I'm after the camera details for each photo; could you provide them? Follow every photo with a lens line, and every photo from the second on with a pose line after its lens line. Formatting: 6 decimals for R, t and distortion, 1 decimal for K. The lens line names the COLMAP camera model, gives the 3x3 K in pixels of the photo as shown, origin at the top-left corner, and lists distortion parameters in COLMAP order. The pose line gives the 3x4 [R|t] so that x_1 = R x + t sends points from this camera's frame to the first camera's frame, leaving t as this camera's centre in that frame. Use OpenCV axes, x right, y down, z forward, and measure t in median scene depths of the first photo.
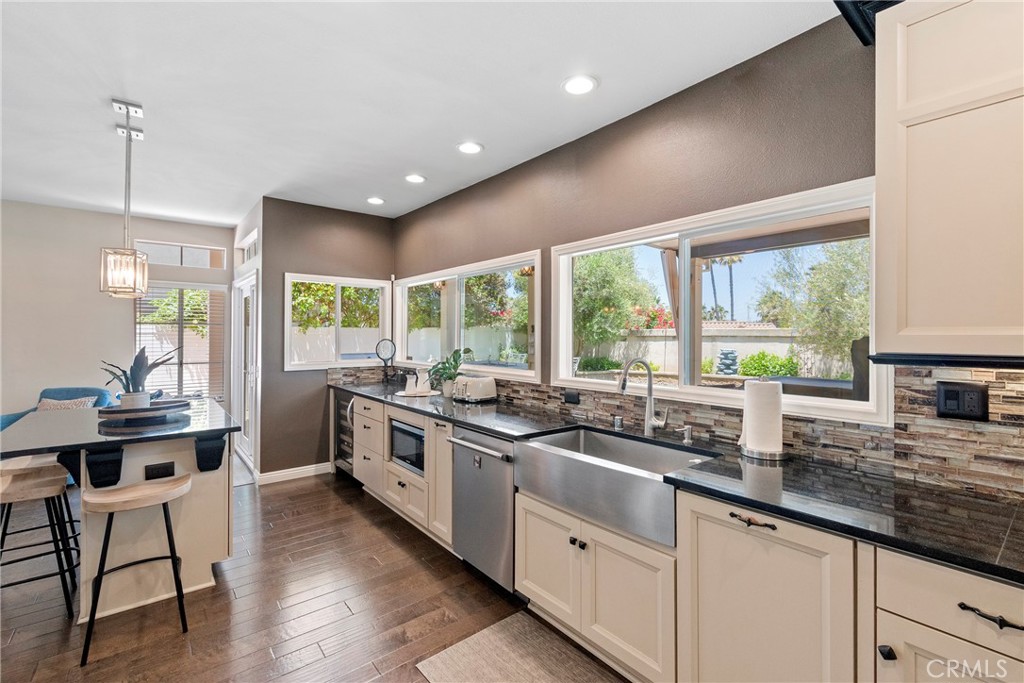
lens RADIAL K [[455.9, 0, 519.2], [0, 455.9, 337.8], [0, 0, 1]] dist [0.006033, -0.002162]
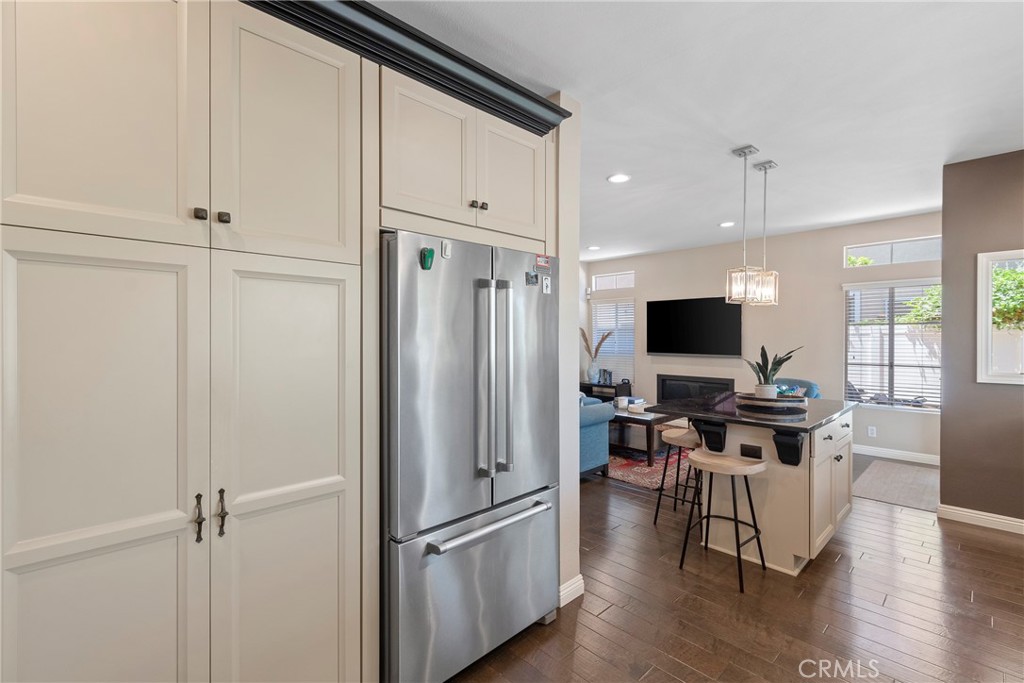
lens RADIAL K [[455.9, 0, 513.9], [0, 455.9, 335.9], [0, 0, 1]] dist [0.006033, -0.002162]
pose [[0.082717, -0.003085, -0.996568, 0.264311], [-0.001795, 0.999993, -0.003244, -0.000886], [0.996571, 0.002057, 0.082711, 0.229348]]
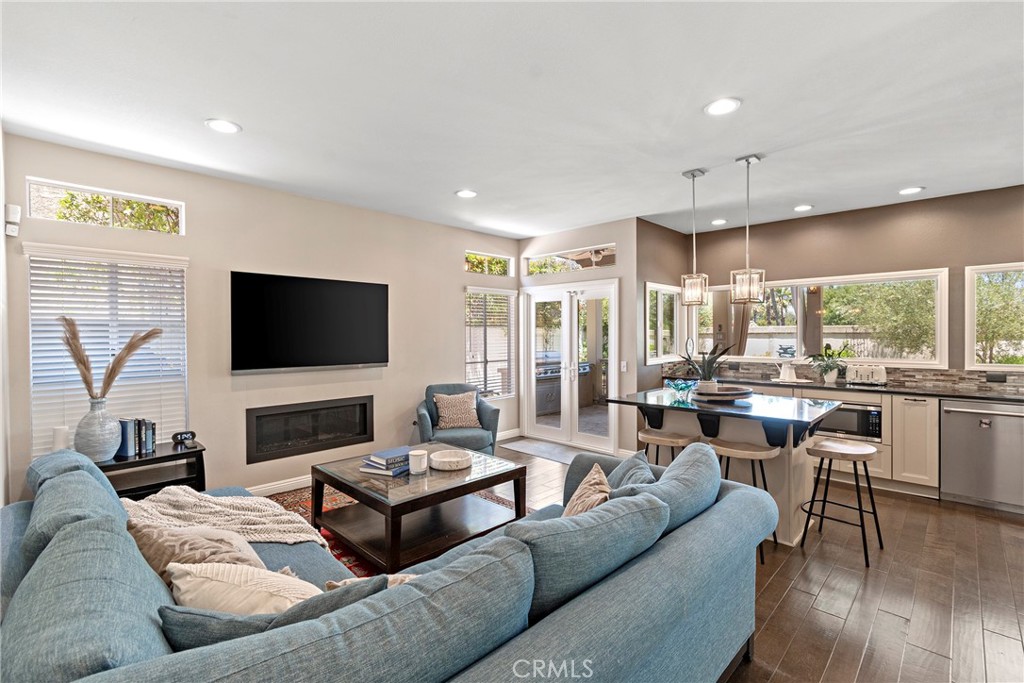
lens RADIAL K [[455.9, 0, 514.7], [0, 455.9, 339.8], [0, 0, 1]] dist [0.006033, -0.002162]
pose [[0.993146, -0.010550, 0.116401, -1.397305], [0.009788, 0.999927, 0.007124, -0.006690], [-0.116468, -0.005936, 0.993177, -0.182045]]
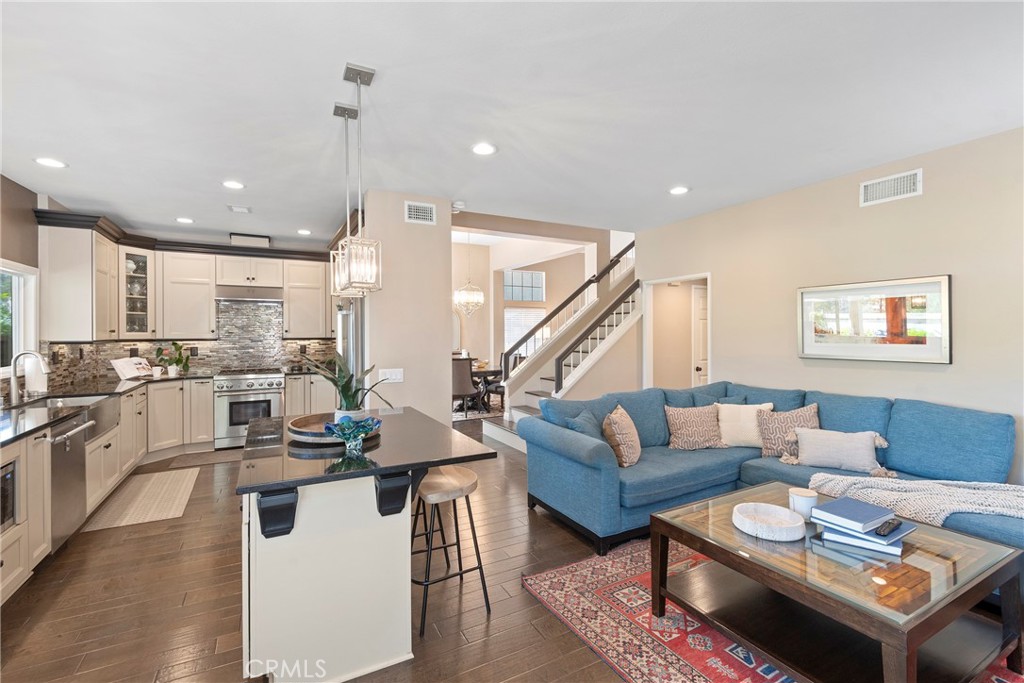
lens RADIAL K [[455.9, 0, 517.4], [0, 455.9, 334.1], [0, 0, 1]] dist [0.006033, -0.002162]
pose [[-0.983350, -0.002605, 0.181700, -1.176015], [-0.001009, 0.999960, 0.008879, -0.018538], [-0.181716, 0.008548, -0.983314, 1.597988]]
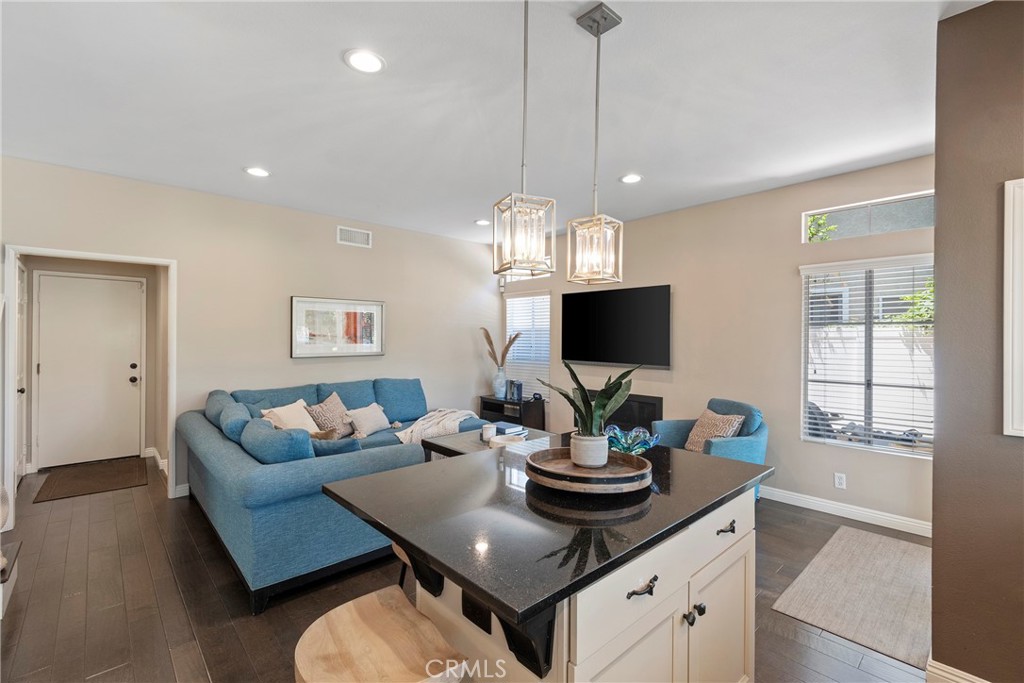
lens RADIAL K [[455.9, 0, 511.6], [0, 455.9, 335.2], [0, 0, 1]] dist [0.006033, -0.002162]
pose [[0.065809, -0.007107, -0.997807, -0.210903], [-0.007657, 0.999942, -0.007627, -0.007788], [0.997803, 0.008142, 0.065751, 0.780800]]
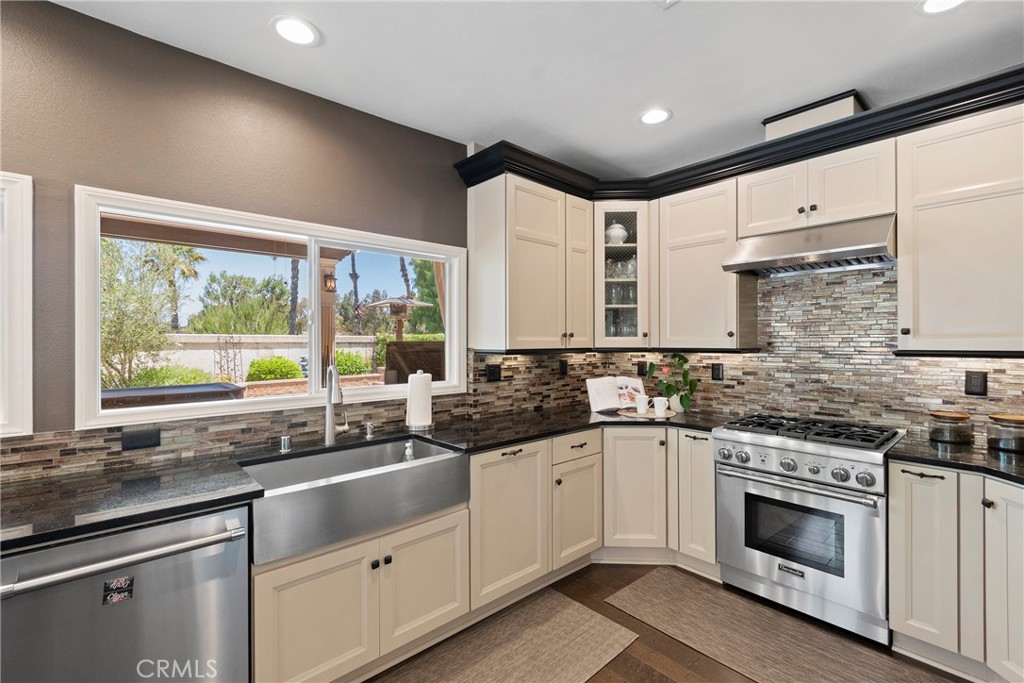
lens RADIAL K [[455.9, 0, 512.9], [0, 455.9, 339.8], [0, 0, 1]] dist [0.006033, -0.002162]
pose [[-0.048922, -0.000022, 0.998803, -0.517867], [0.005916, 0.999982, 0.000312, -0.003951], [-0.998785, 0.005925, -0.048921, 0.486514]]
